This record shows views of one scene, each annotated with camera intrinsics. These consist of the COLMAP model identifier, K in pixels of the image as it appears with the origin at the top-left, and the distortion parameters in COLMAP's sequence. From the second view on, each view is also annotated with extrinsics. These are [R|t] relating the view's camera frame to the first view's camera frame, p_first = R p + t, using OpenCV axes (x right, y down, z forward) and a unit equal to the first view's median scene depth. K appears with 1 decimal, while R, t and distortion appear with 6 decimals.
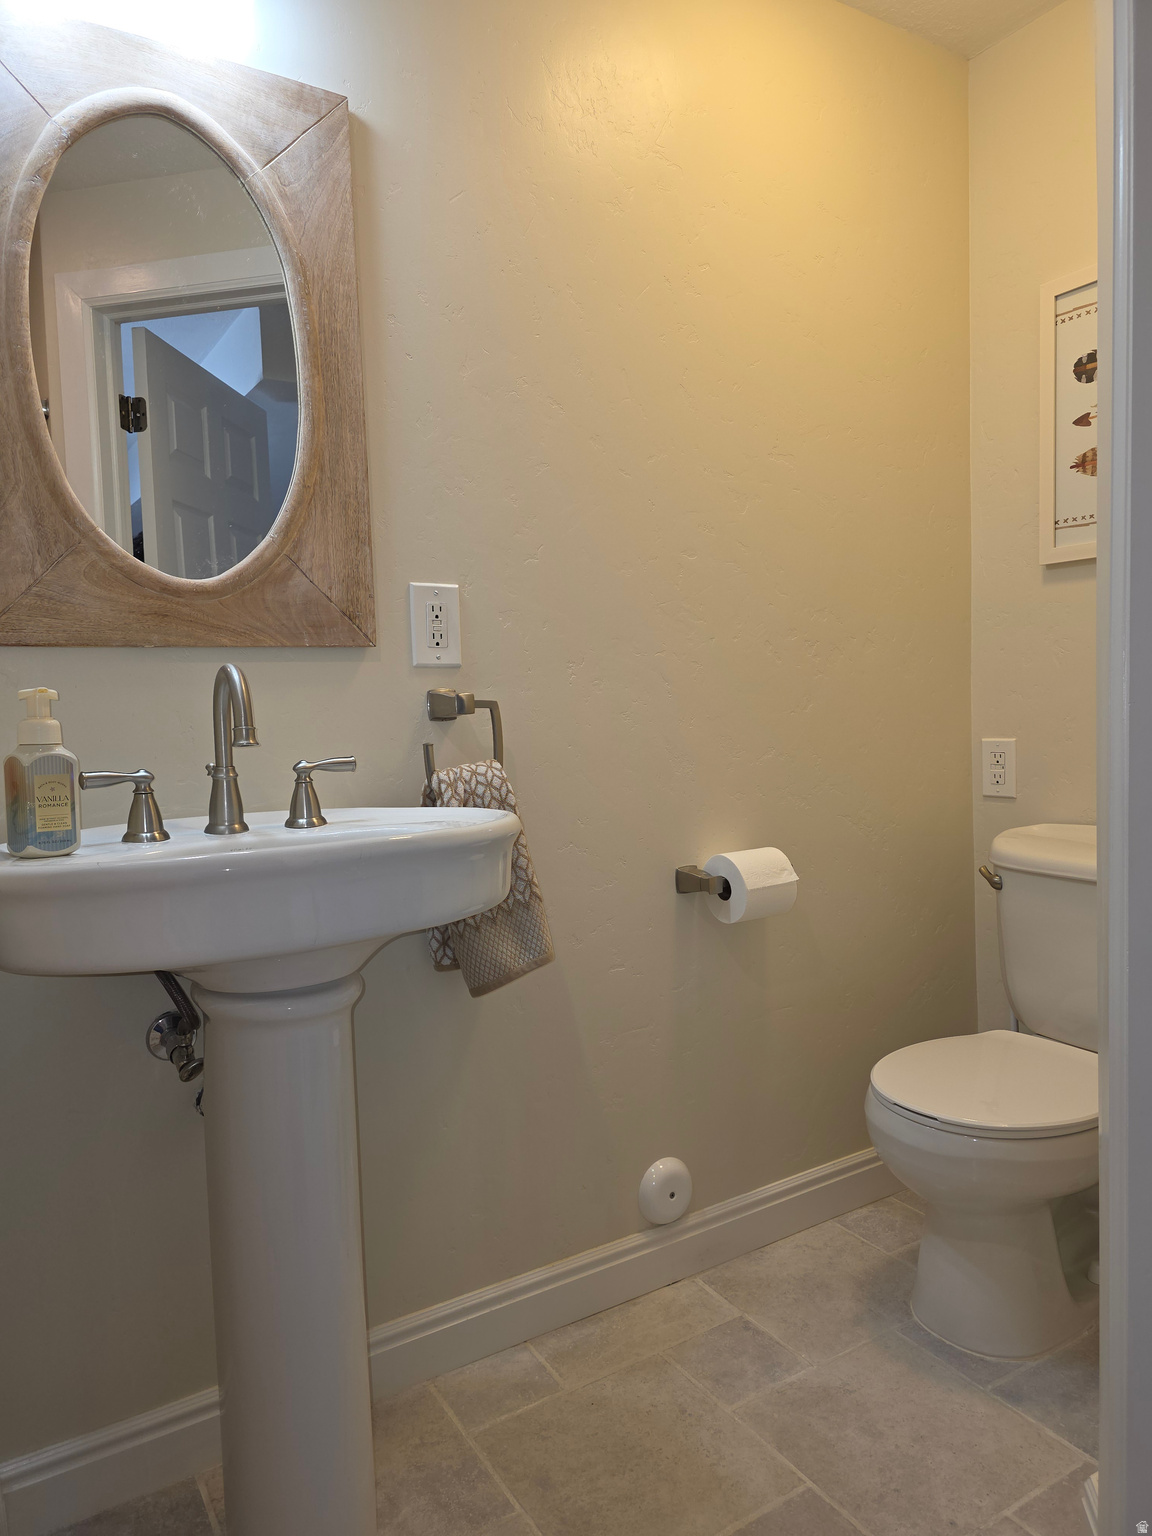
lens RADIAL K [[1026.9, 0, 576.0], [0, 1026.9, 768.0], [0, 0, 1]] dist [0.062063, -0.056487]
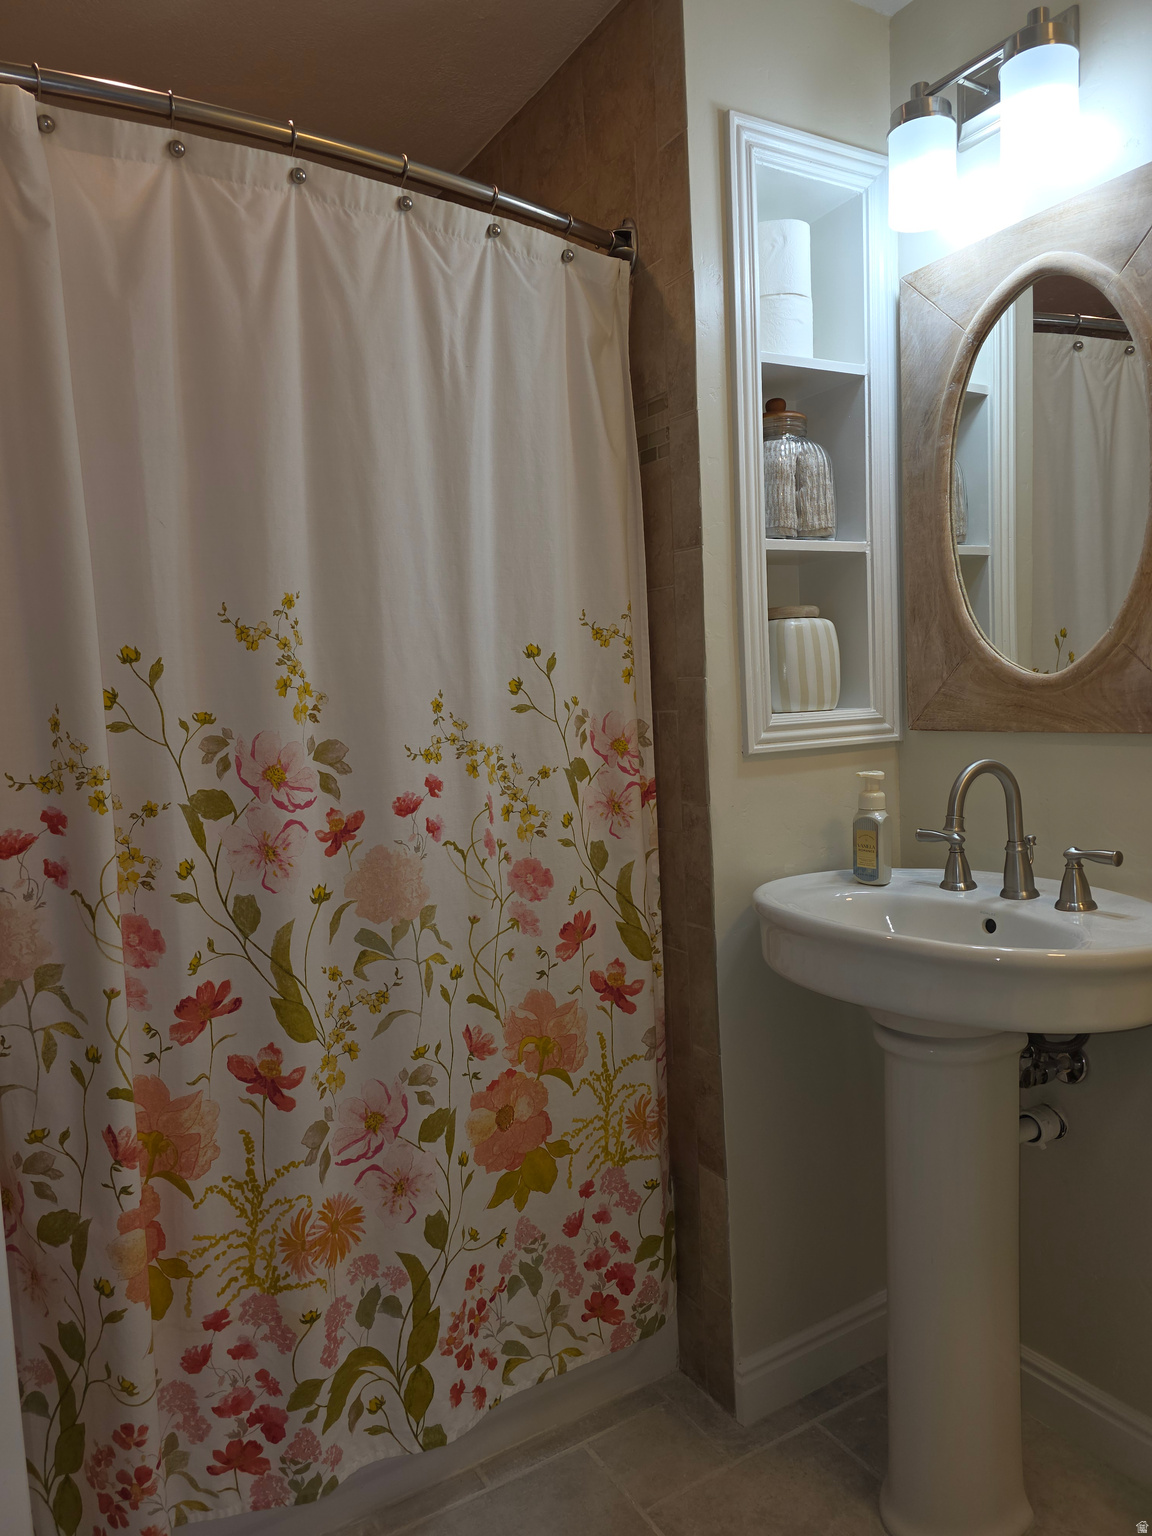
lens RADIAL K [[1026.9, 0, 576.0], [0, 1026.9, 768.0], [0, 0, 1]] dist [0.062063, -0.056487]
pose [[-0.006983, 0.114395, -0.993411, 0.793380], [-0.015487, 0.993303, 0.114492, -0.202493], [0.999856, 0.016184, -0.005165, 0.485565]]
